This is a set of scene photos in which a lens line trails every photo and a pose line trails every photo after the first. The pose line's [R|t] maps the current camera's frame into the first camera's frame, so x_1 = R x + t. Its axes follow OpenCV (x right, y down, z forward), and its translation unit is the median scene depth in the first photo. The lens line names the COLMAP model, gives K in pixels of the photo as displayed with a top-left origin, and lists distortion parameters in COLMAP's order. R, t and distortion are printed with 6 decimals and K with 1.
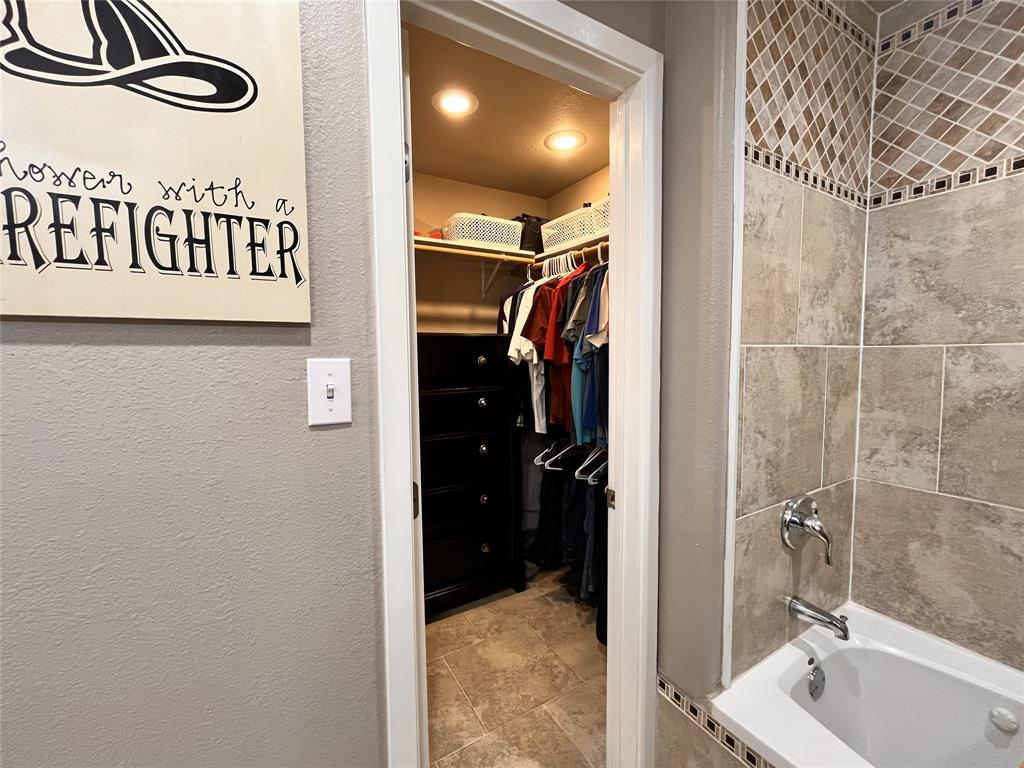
lens RADIAL K [[416.0, 0, 512.0], [0, 416.0, 384.0], [0, 0, 1]] dist [-0.001753, 0.000005]
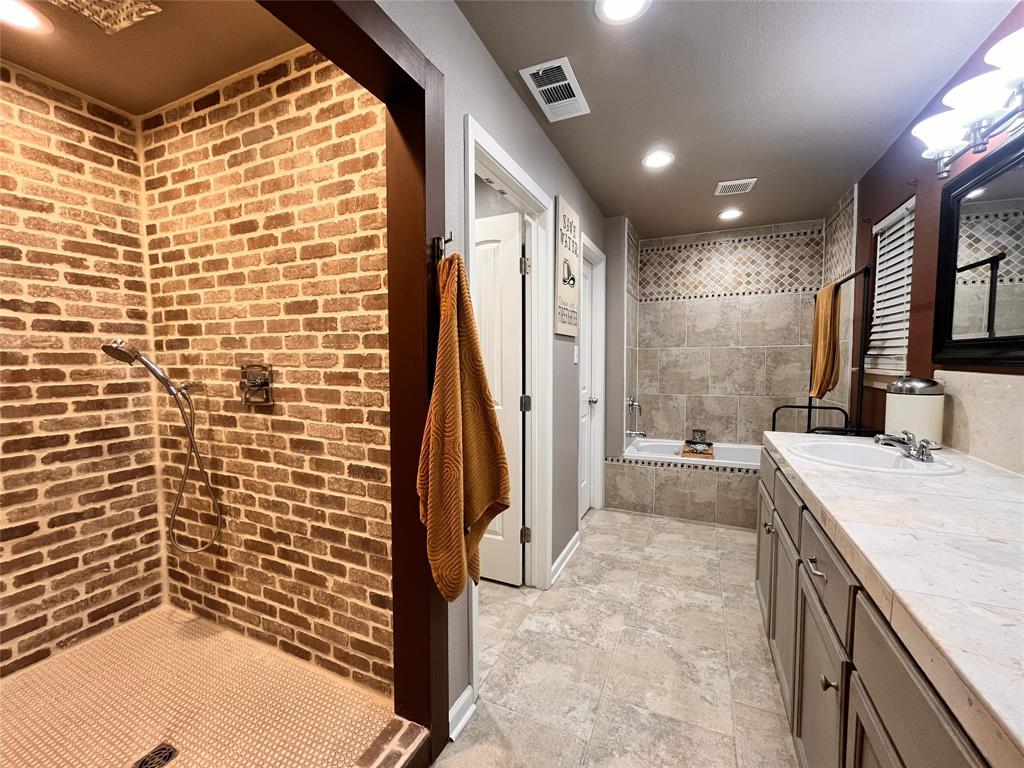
lens RADIAL K [[416.0, 0, 512.0], [0, 416.0, 384.0], [0, 0, 1]] dist [-0.001753, 0.000005]
pose [[0.819870, -0.025220, 0.571994, -1.777517], [0.034391, 0.999395, -0.005230, 0.163726], [-0.571516, 0.023960, 0.820241, -1.015314]]
